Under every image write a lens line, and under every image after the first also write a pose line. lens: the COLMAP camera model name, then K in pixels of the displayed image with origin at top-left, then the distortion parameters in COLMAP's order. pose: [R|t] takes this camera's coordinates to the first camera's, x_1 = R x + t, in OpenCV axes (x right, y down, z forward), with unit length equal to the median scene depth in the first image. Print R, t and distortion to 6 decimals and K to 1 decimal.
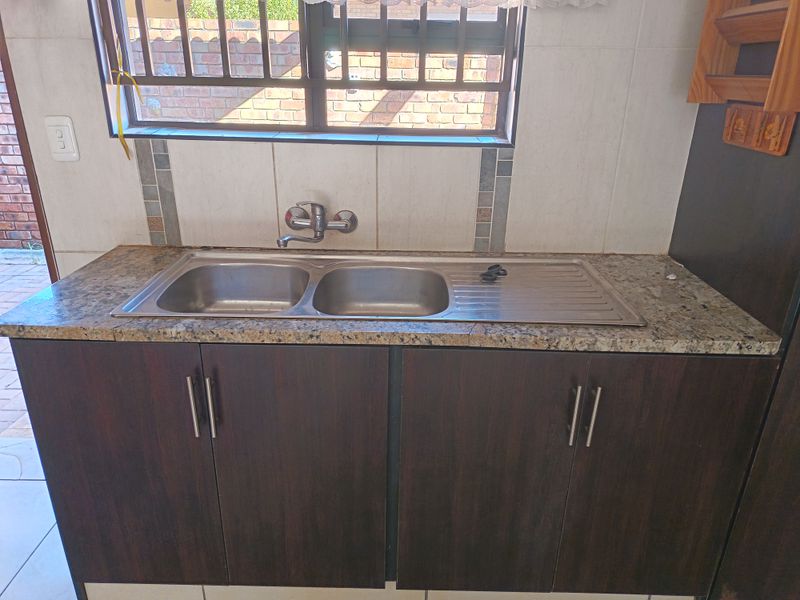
lens RADIAL K [[559.3, 0, 395.6], [0, 559.3, 299.5], [0, 0, 1]] dist [0.024032, -0.012898]
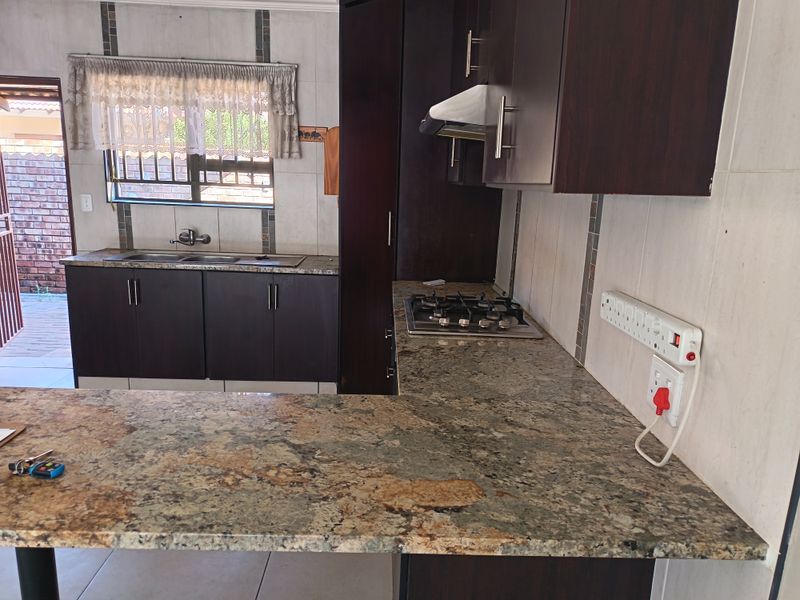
lens RADIAL K [[559.3, 0, 402.5], [0, 559.3, 302.5], [0, 0, 1]] dist [0.024032, -0.012898]
pose [[0.998918, 0.011483, 0.045069, 0.652052], [-0.003577, 0.985141, -0.171708, 0.539286], [-0.046371, 0.171361, 0.984116, -1.350190]]
